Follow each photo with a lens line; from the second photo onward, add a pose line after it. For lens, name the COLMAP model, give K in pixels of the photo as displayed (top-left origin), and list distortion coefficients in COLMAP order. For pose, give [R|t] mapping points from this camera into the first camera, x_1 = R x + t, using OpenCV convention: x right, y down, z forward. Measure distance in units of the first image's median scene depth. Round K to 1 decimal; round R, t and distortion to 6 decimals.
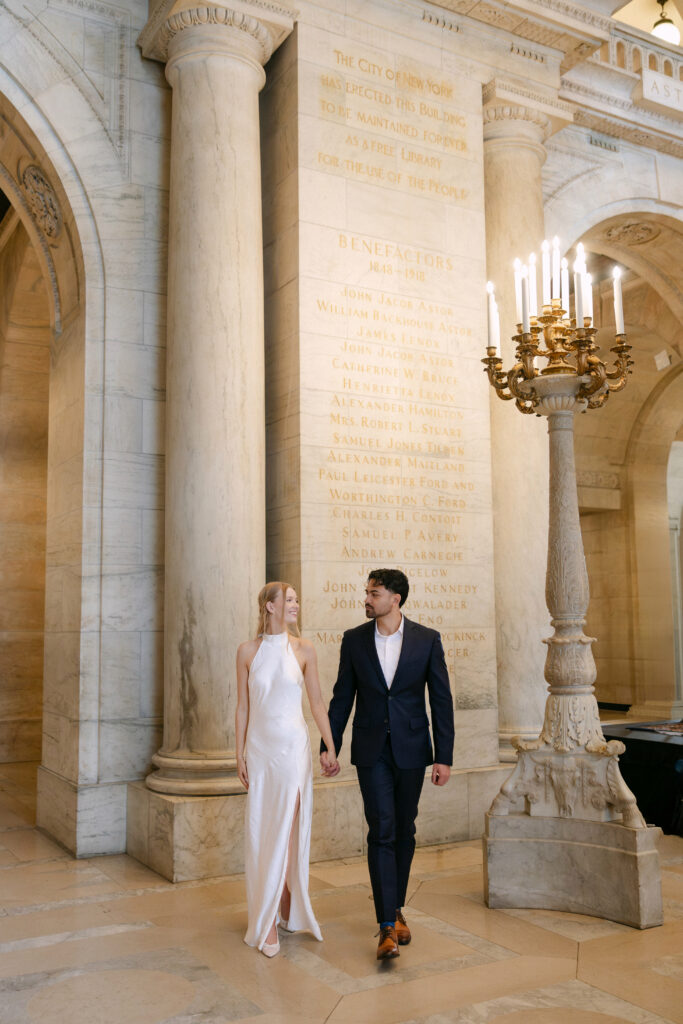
lens RADIAL K [[956.6, 0, 341.5], [0, 956.6, 512.0], [0, 0, 1]] dist [-0.011254, 0.015386]
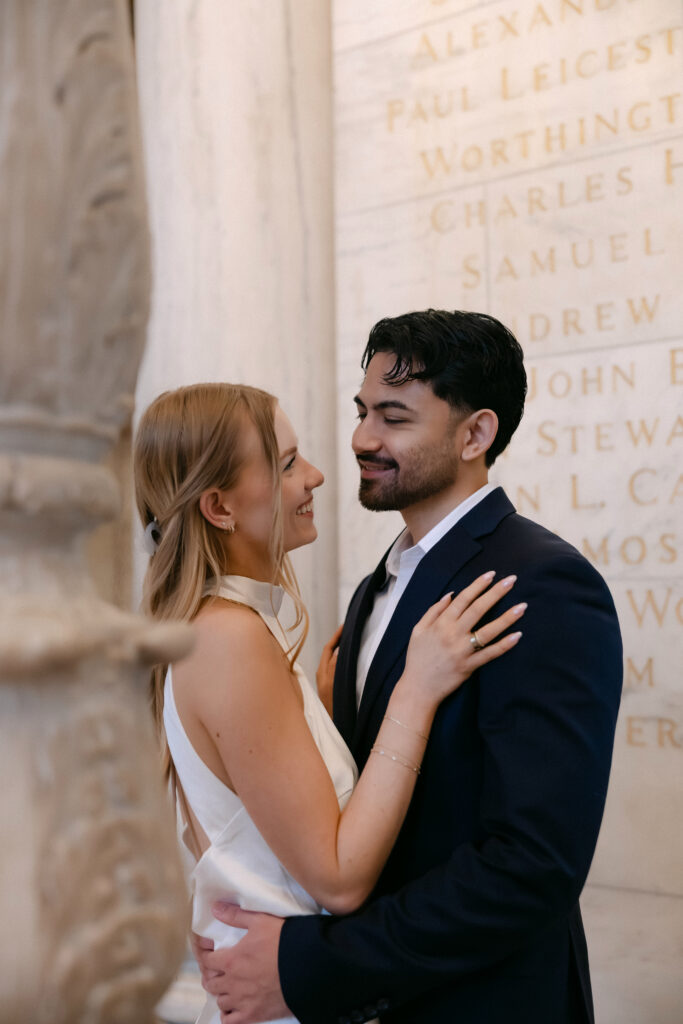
lens RADIAL K [[1133.7, 0, 341.5], [0, 1133.7, 512.0], [0, 0, 1]] dist [0.002536, 0.009700]
pose [[0.458503, -0.067541, -0.886122, 0.304776], [0.113558, 0.993387, -0.016959, 0.099515], [0.881408, -0.092850, 0.463141, 0.778171]]
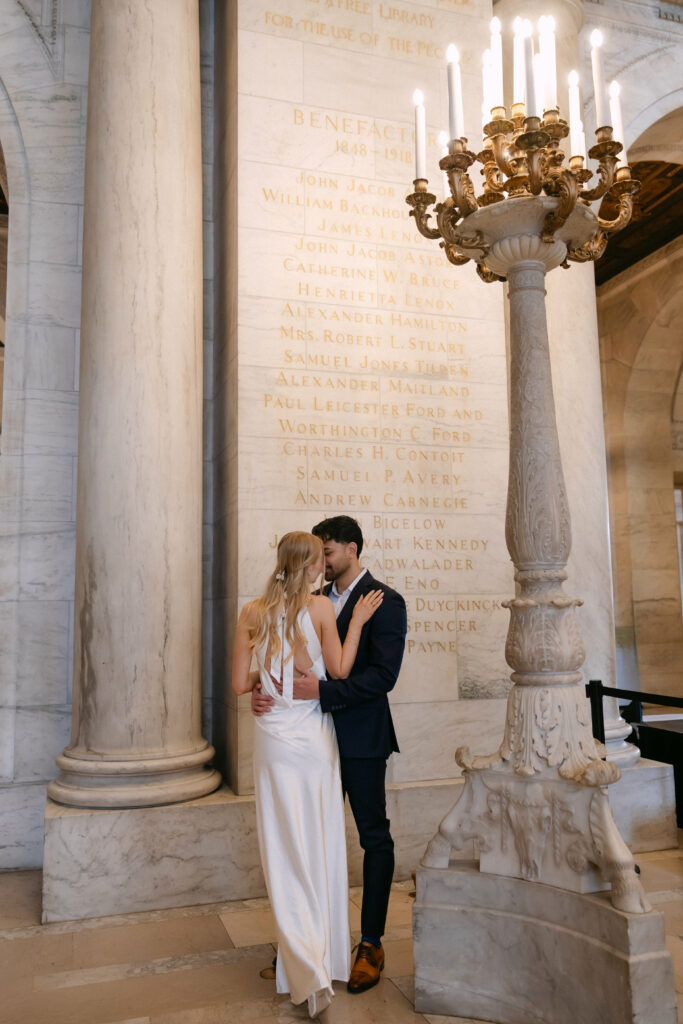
lens RADIAL K [[847.7, 0, 344.8], [0, 847.7, 497.8], [0, 0, 1]] dist [-0.002834, 0.001279]
pose [[0.979600, -0.032038, -0.198388, 0.177152], [0.029447, 0.999438, -0.015996, 0.053387], [0.198789, 0.009828, 0.979993, 0.316808]]
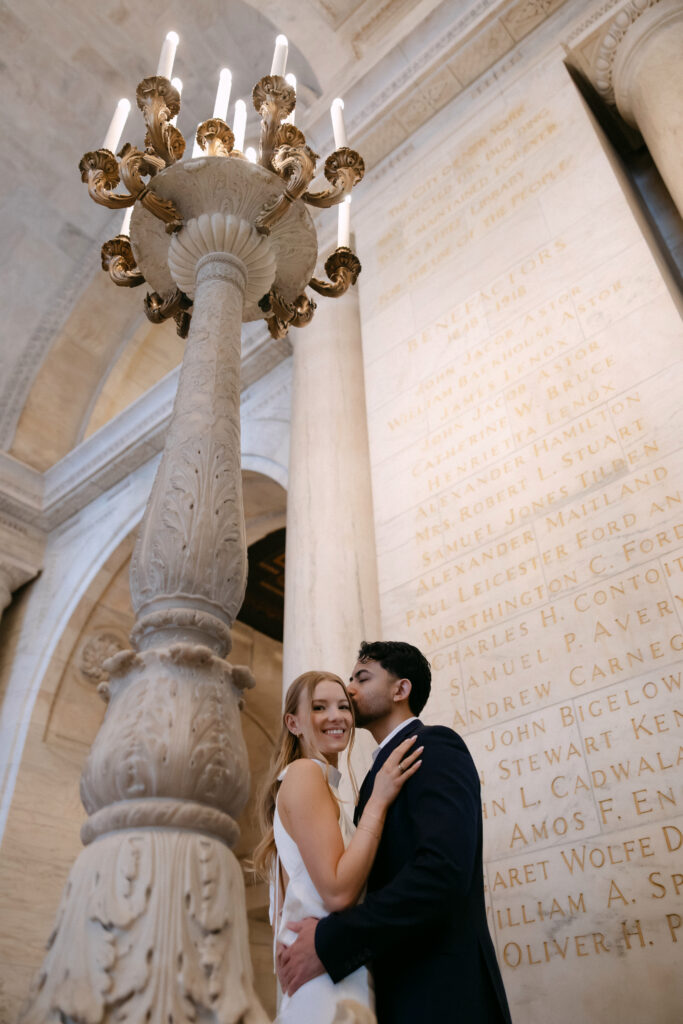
lens RADIAL K [[784.0, 0, 341.5], [0, 784.0, 512.0], [0, 0, 1]] dist [-0.000987, -0.000501]
pose [[0.318649, -0.590455, -0.741502, 0.392194], [0.136028, 0.802669, -0.580706, 0.199814], [0.938061, 0.084176, 0.336088, 0.762396]]
